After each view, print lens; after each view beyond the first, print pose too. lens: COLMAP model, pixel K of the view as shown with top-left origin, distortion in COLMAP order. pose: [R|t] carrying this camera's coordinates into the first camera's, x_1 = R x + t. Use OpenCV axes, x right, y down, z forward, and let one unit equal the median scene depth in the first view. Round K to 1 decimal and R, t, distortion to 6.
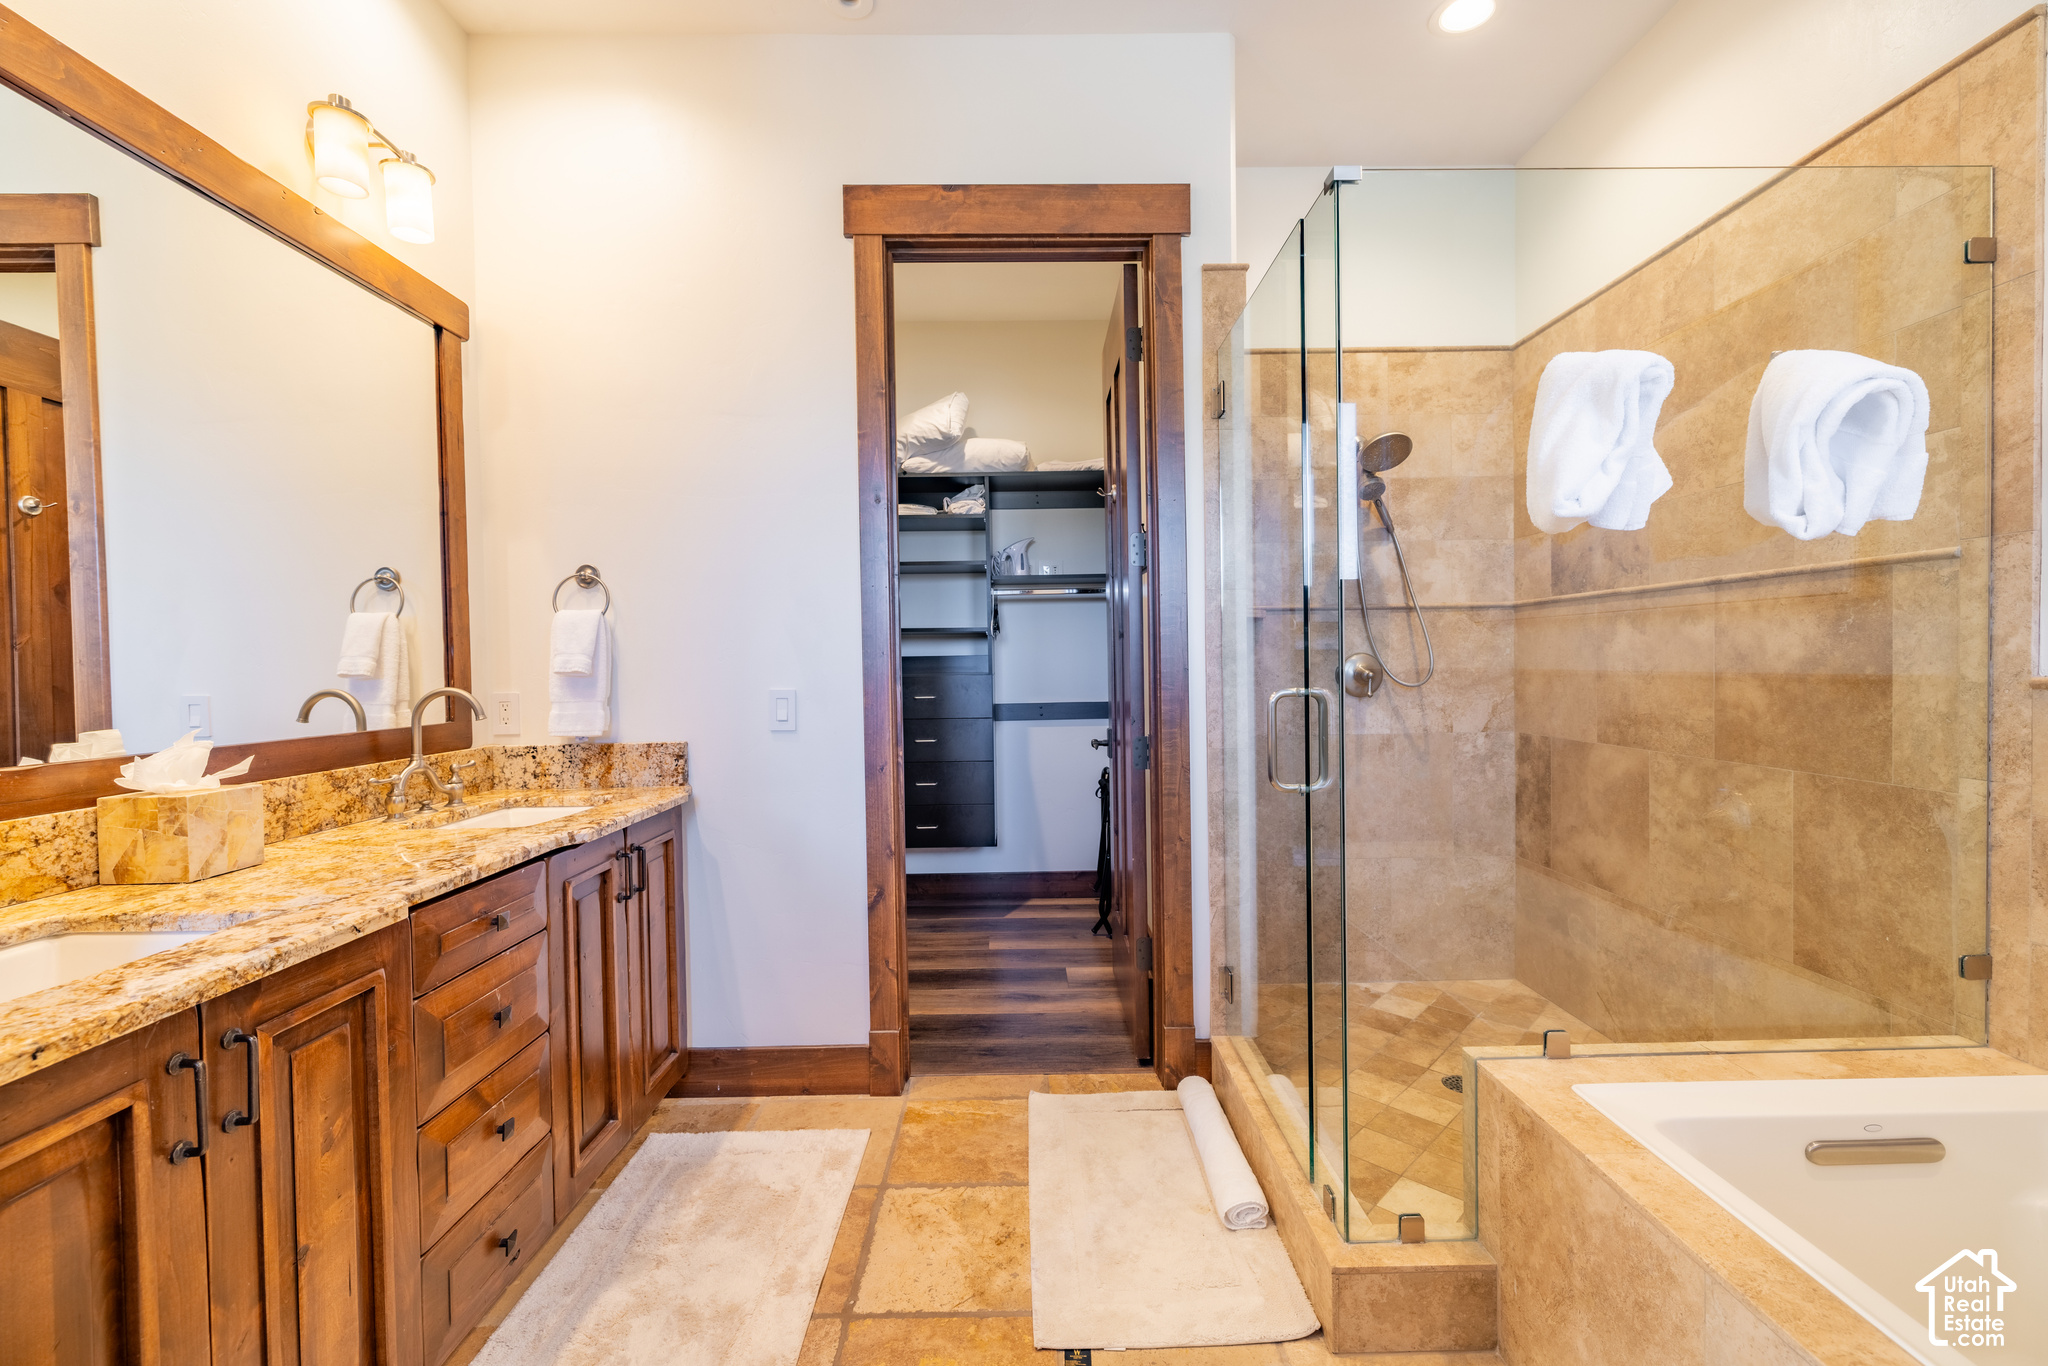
lens RADIAL K [[855.0, 0, 1028.9], [0, 855.0, 674.9], [0, 0, 1]] dist [0.001165, -0.000156]
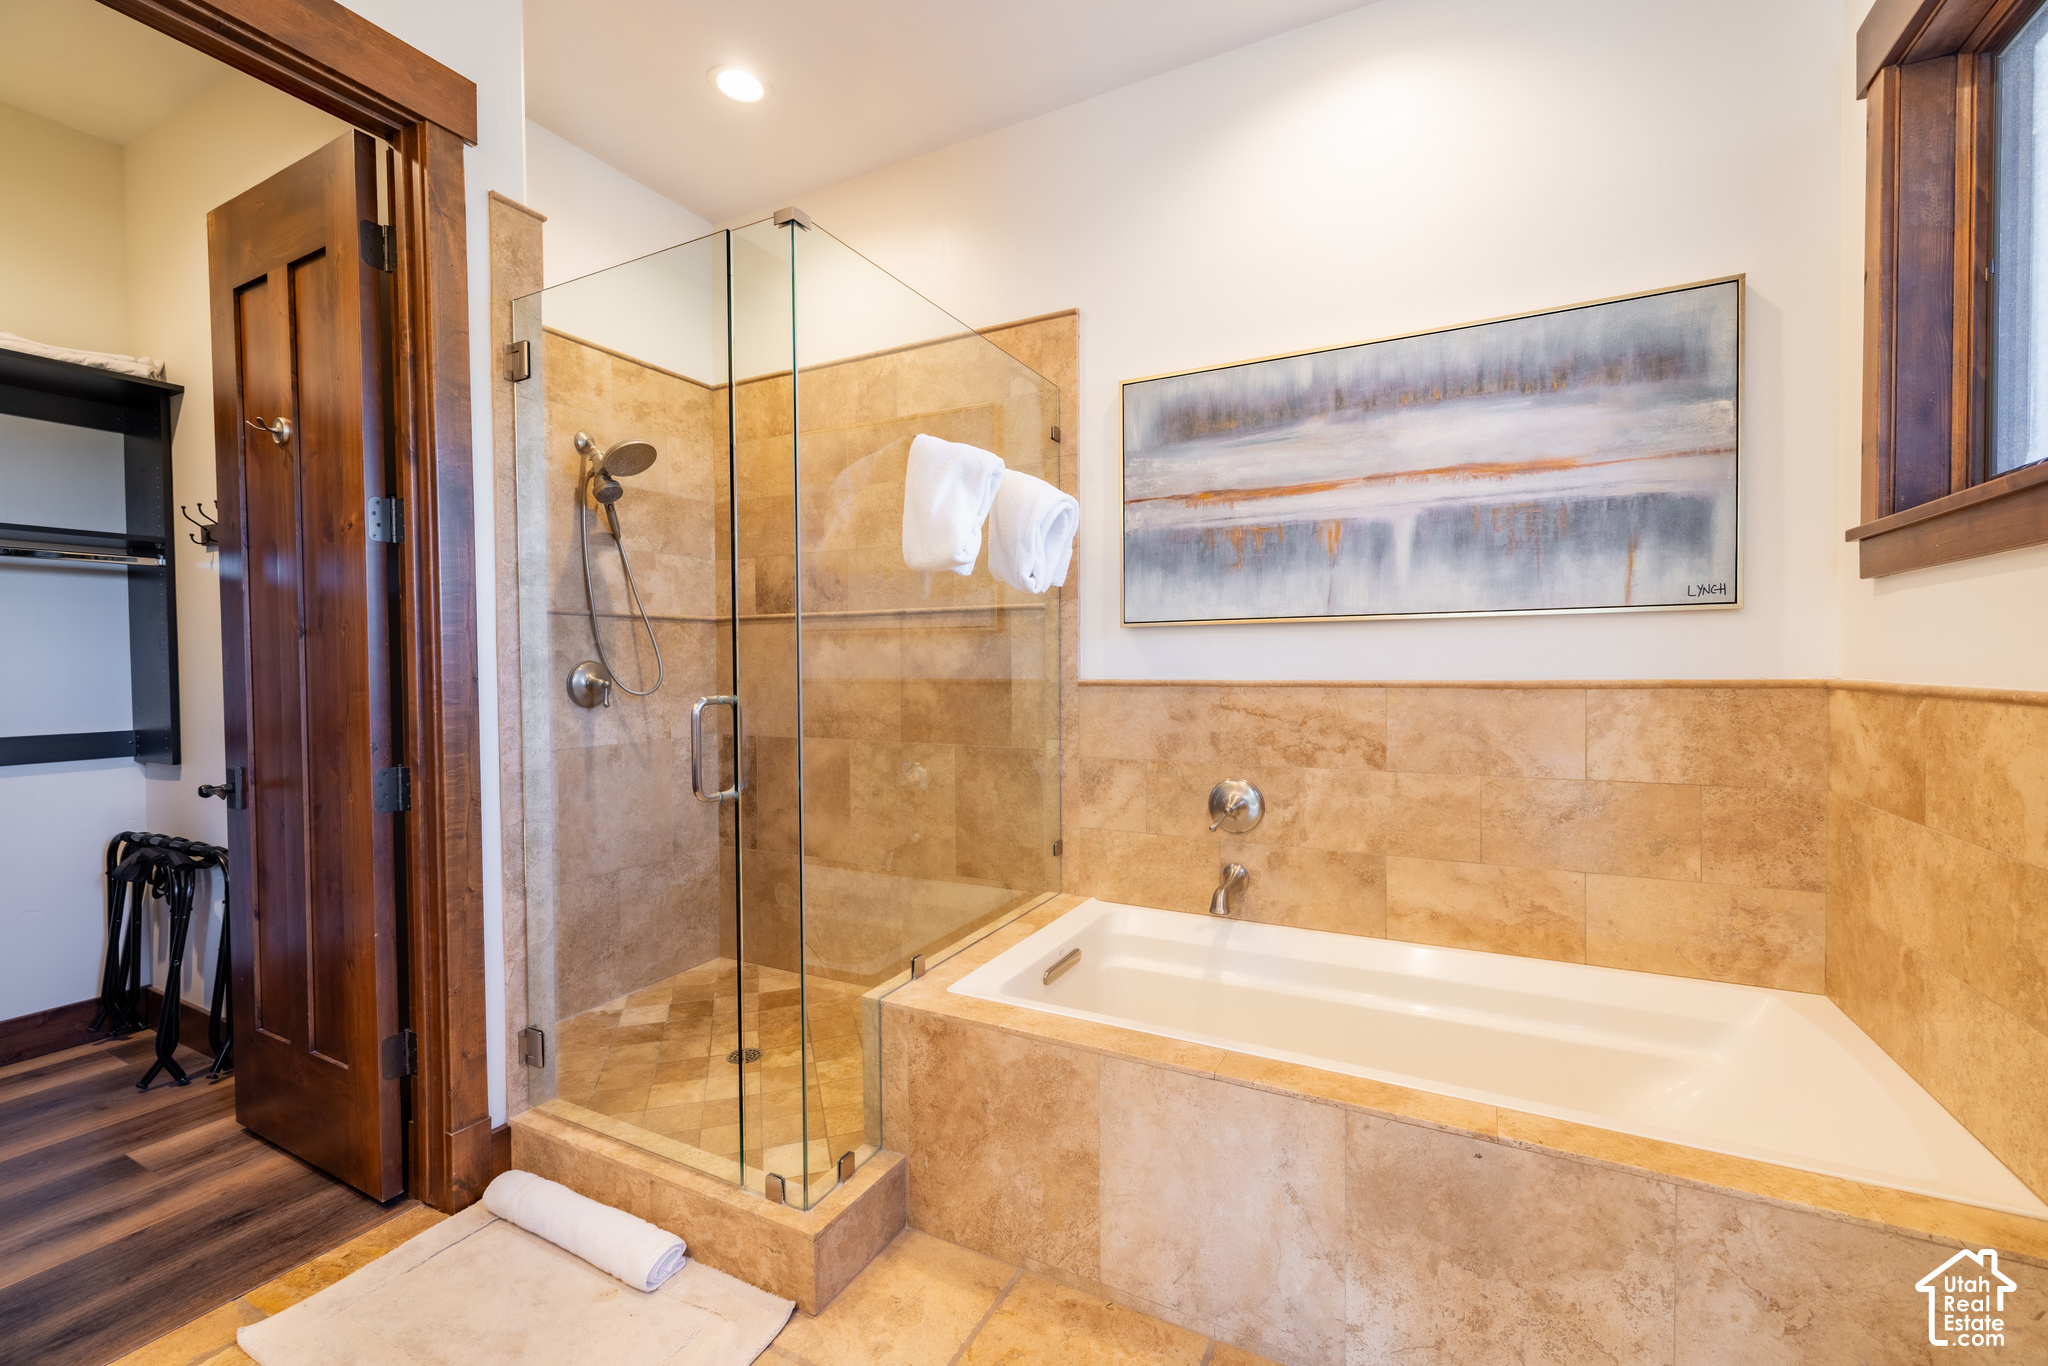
lens RADIAL K [[852.2, 0, 1033.2], [0, 852.2, 674.4], [0, 0, 1]] dist [0.001434, -0.000317]
pose [[0.466854, -0.000577, 0.884334, -0.283867], [0.011851, 0.999914, -0.005605, 0.000422], [-0.884255, 0.013097, 0.466821, 0.156016]]
